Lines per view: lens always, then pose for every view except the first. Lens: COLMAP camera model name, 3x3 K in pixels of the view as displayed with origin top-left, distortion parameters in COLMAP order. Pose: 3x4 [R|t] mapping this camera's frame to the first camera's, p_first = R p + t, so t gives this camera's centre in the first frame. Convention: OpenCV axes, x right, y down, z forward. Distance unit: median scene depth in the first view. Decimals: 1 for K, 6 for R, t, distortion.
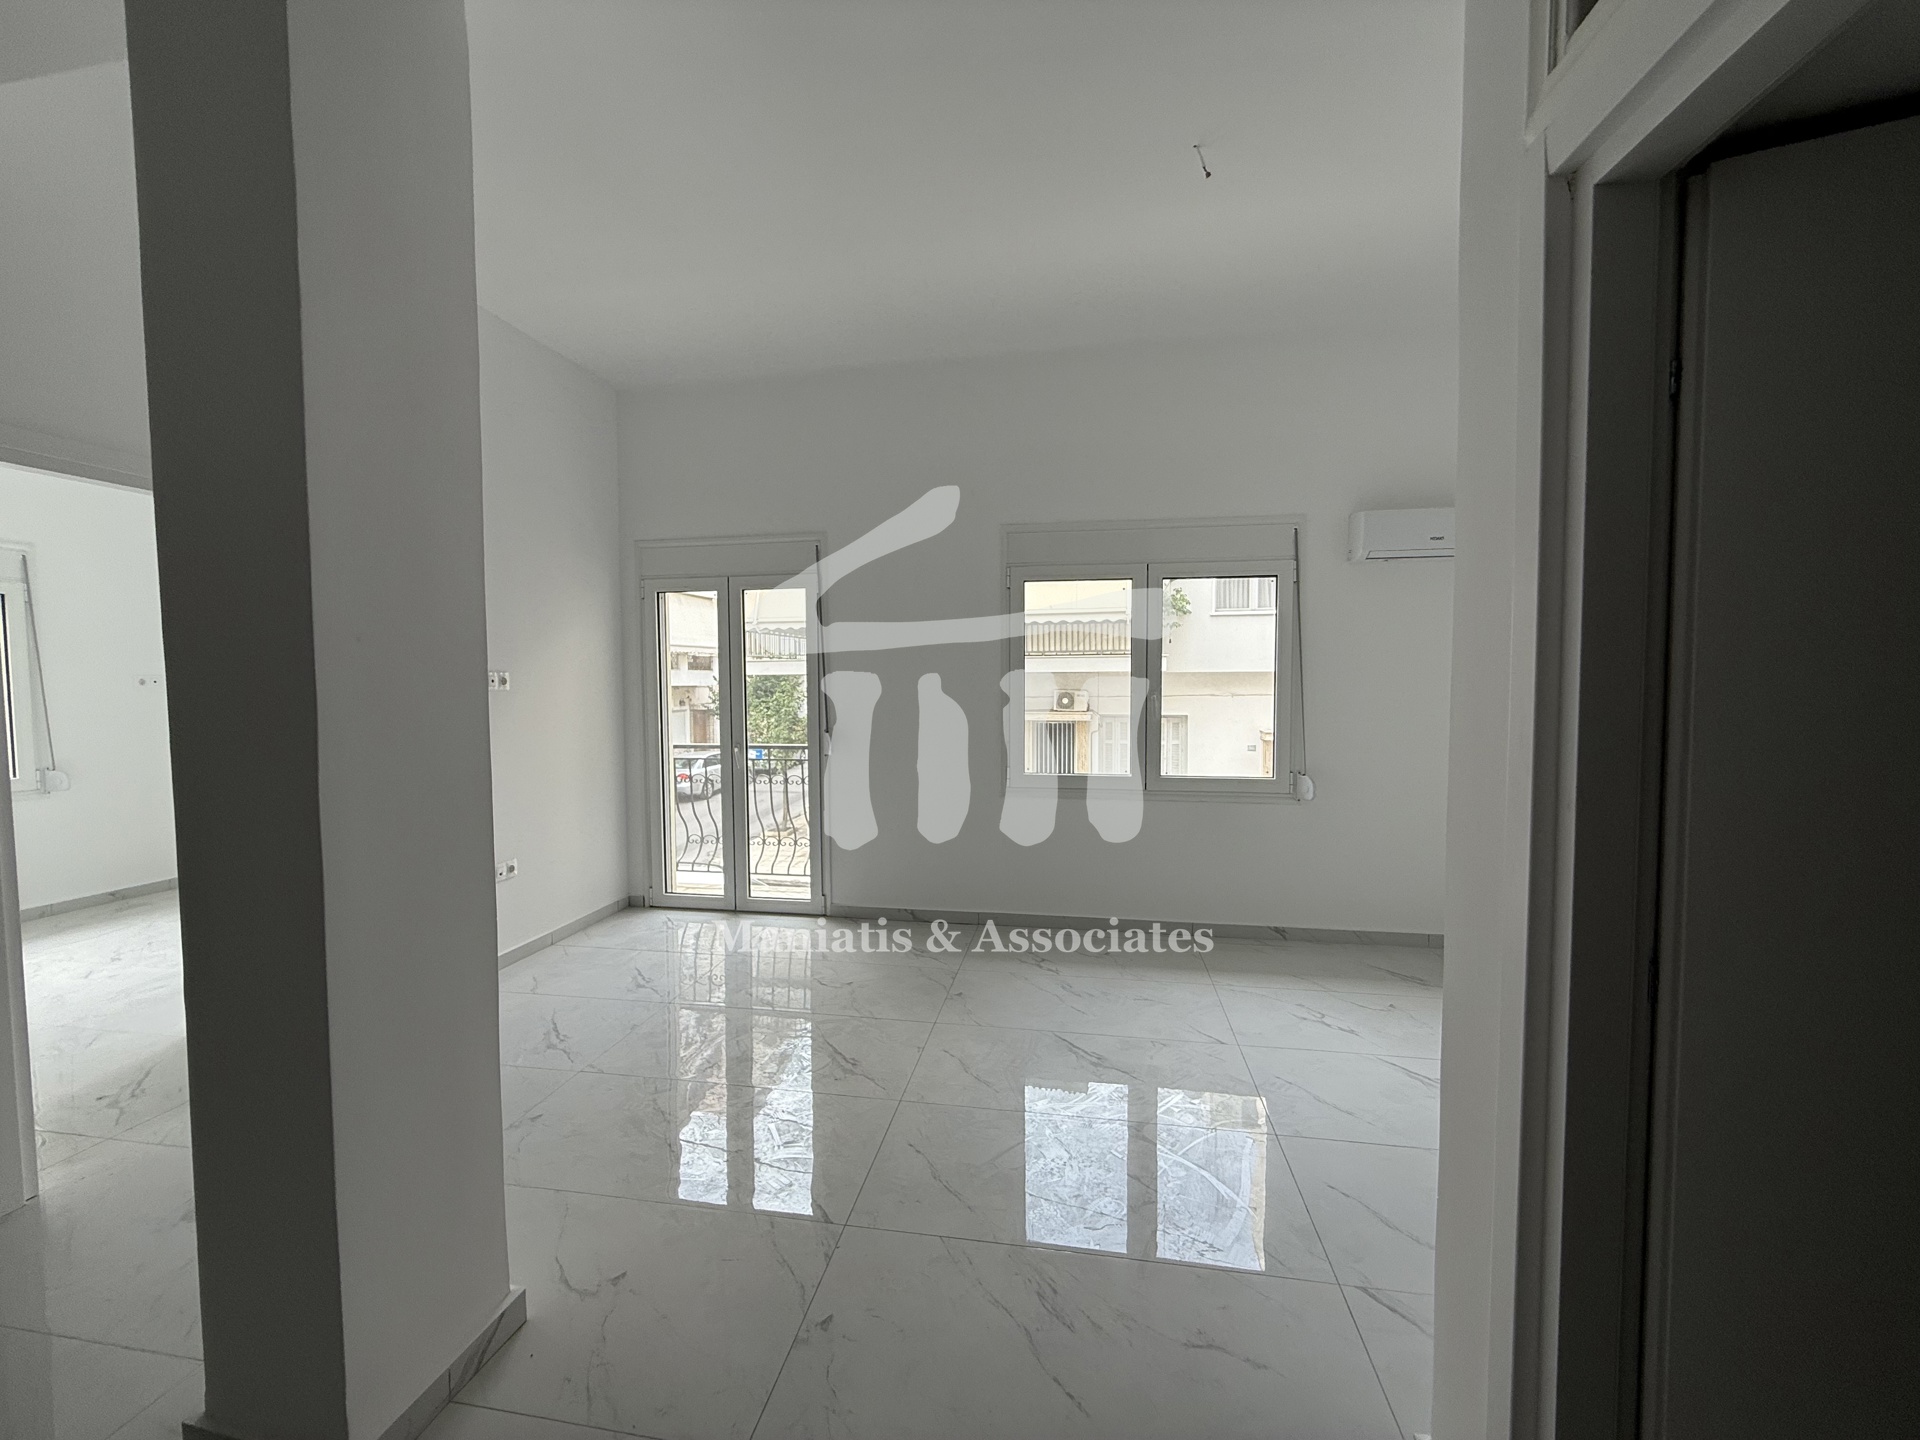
lens RADIAL K [[768.1, 0, 960.1], [0, 768.1, 719.0], [0, 0, 1]] dist [0.000854, 0.000002]
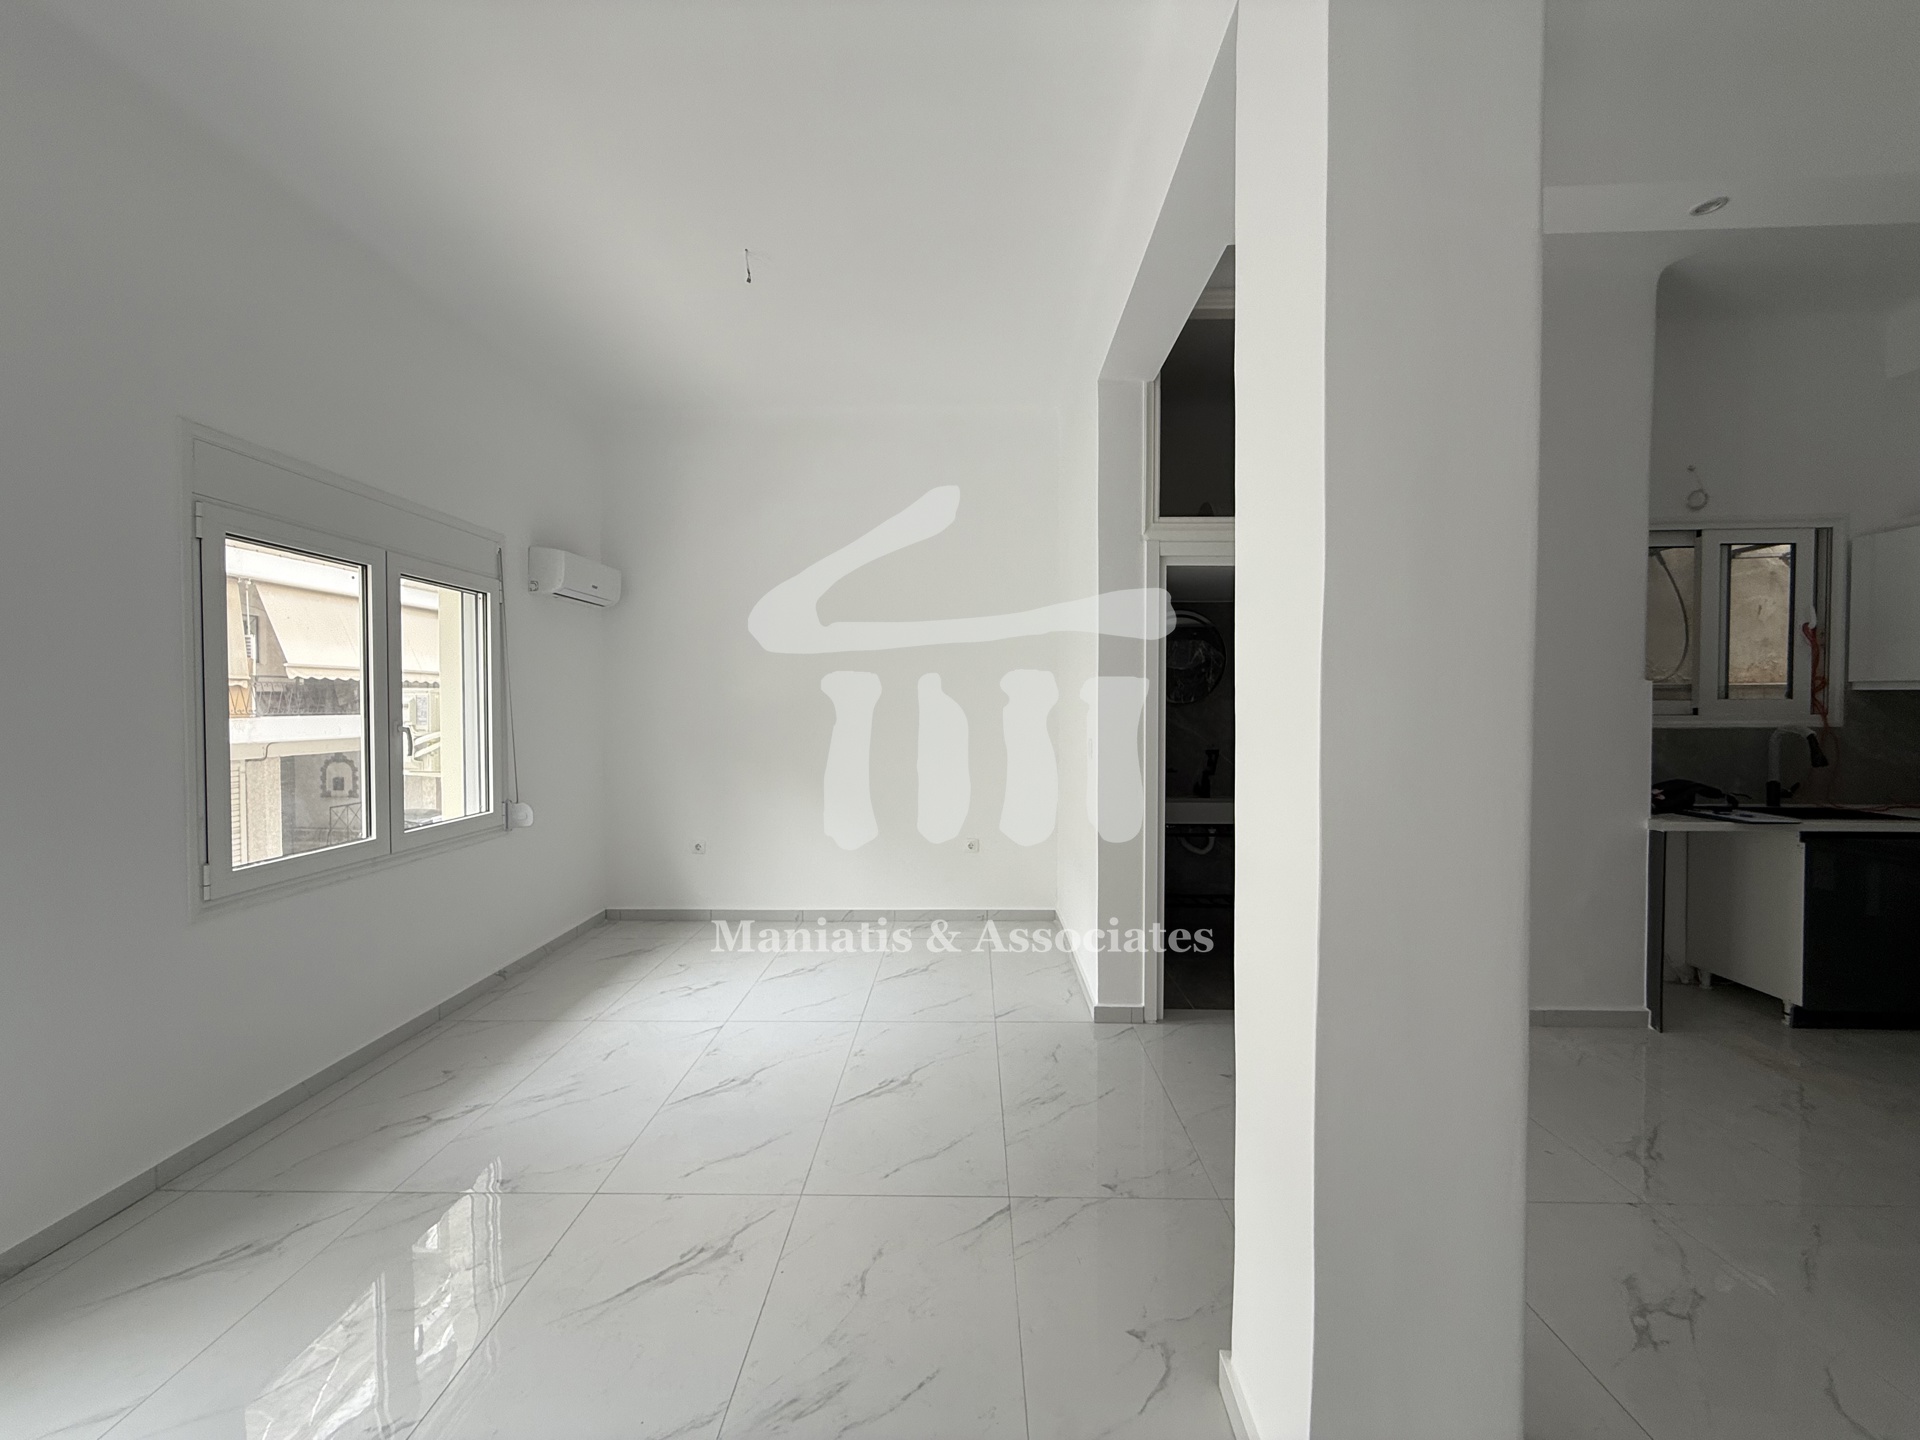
lens RADIAL K [[763.9, 0, 955.2], [0, 763.9, 720.9], [0, 0, 1]] dist [-0.001209, -0.000248]
pose [[-0.156591, -0.021235, 0.987435, -0.746918], [0.049169, 0.998362, 0.029267, -0.040208], [-0.986439, 0.053135, -0.155290, 0.747486]]
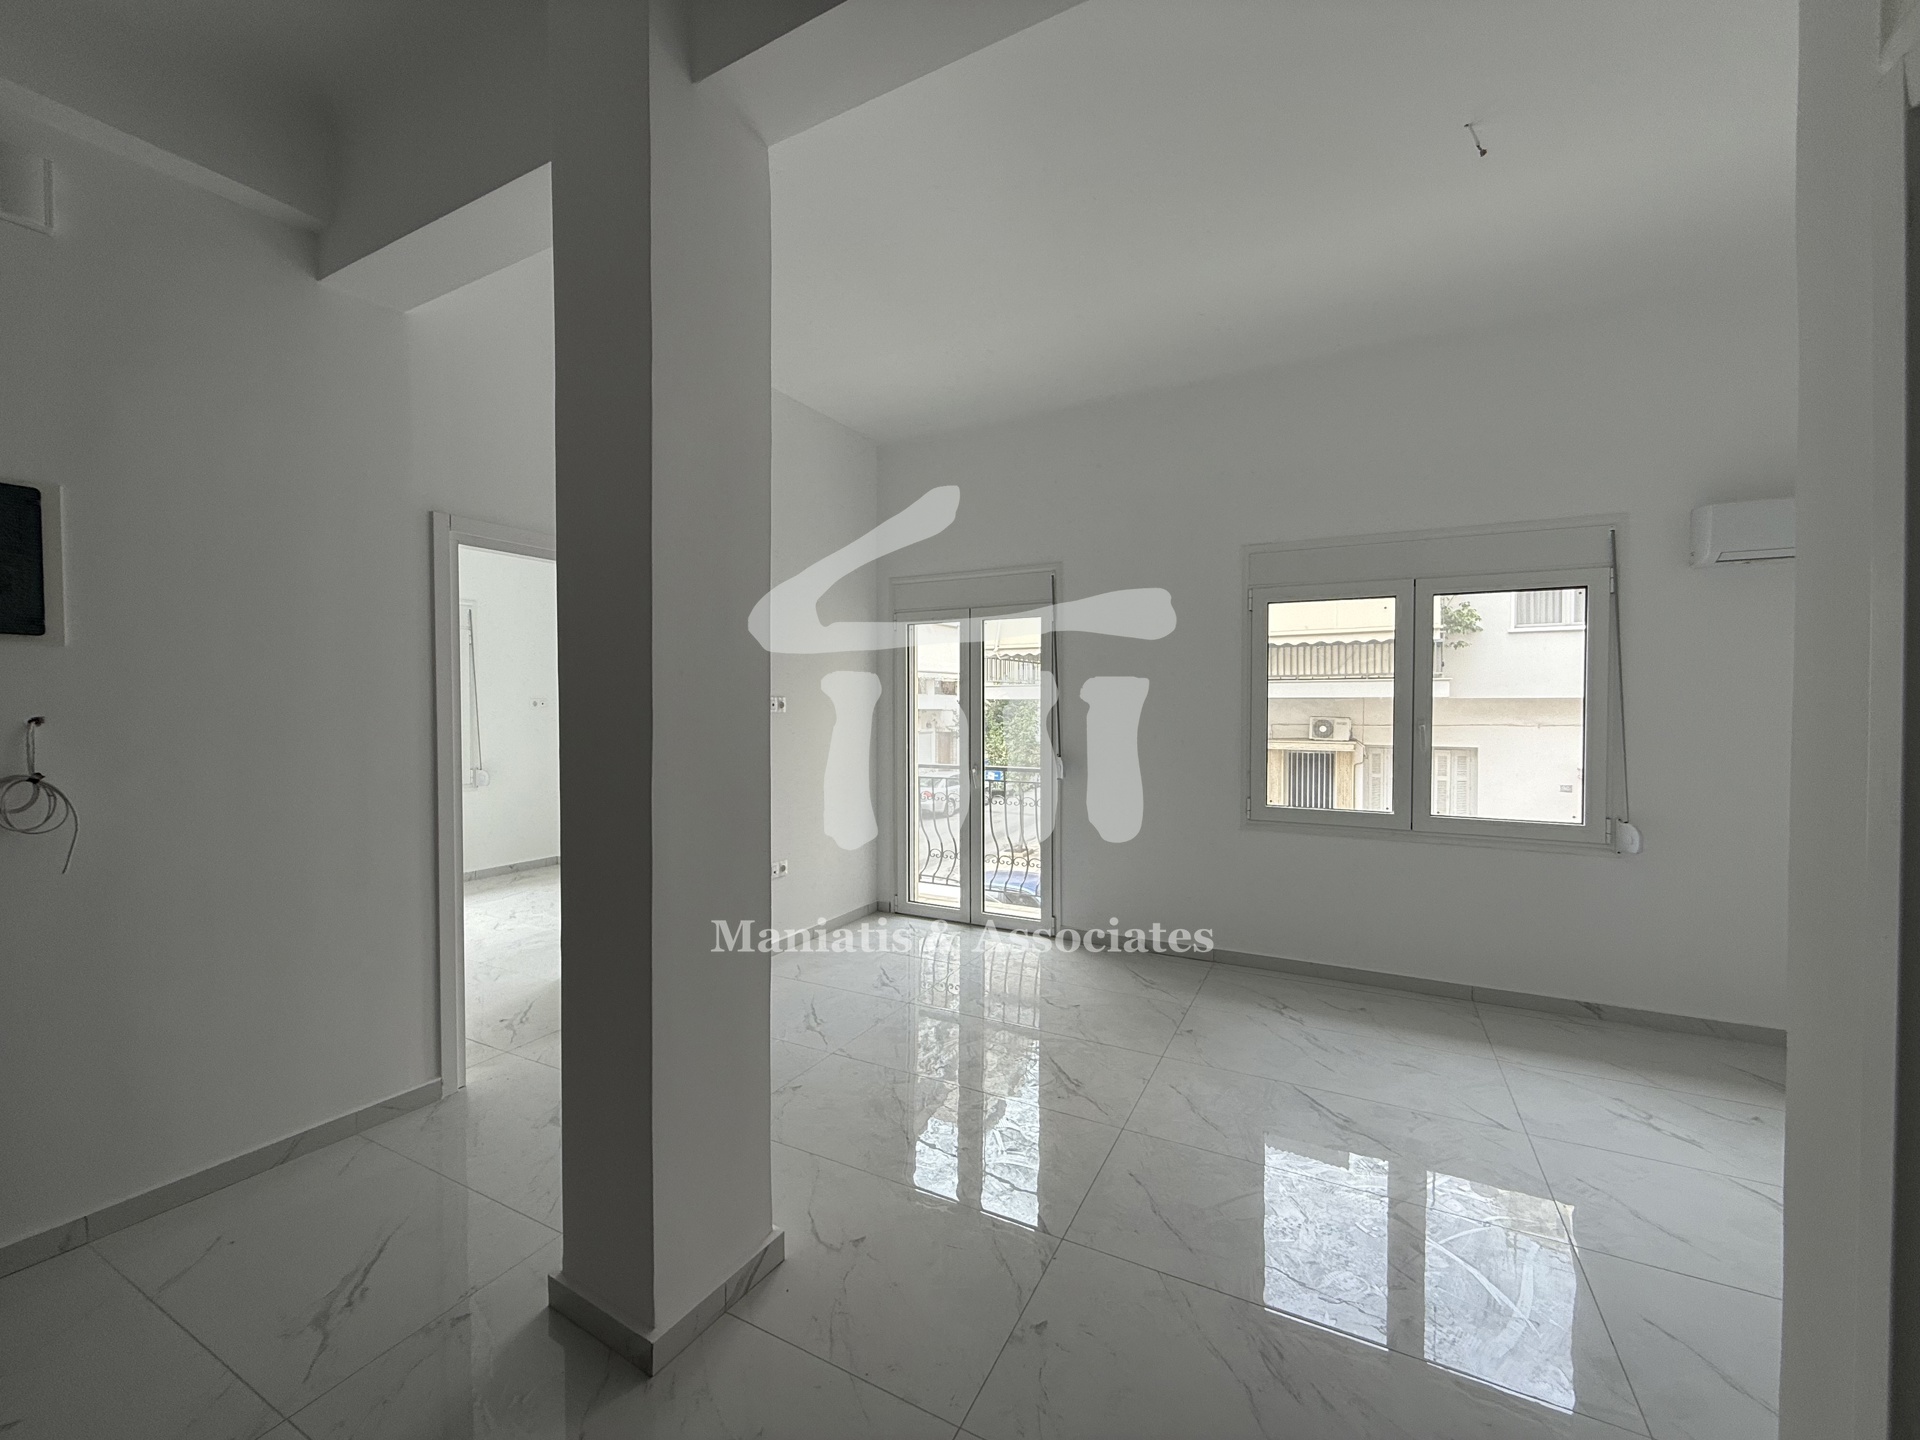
lens RADIAL K [[771.0, 0, 962.7], [0, 771.0, 718.2], [0, 0, 1]] dist [-0.000827, 0.000034]
pose [[0.954035, 0.011204, -0.299485, 0.011865], [-0.021100, 0.999332, -0.029832, -0.000136], [0.298950, 0.034780, 0.953635, -0.021498]]
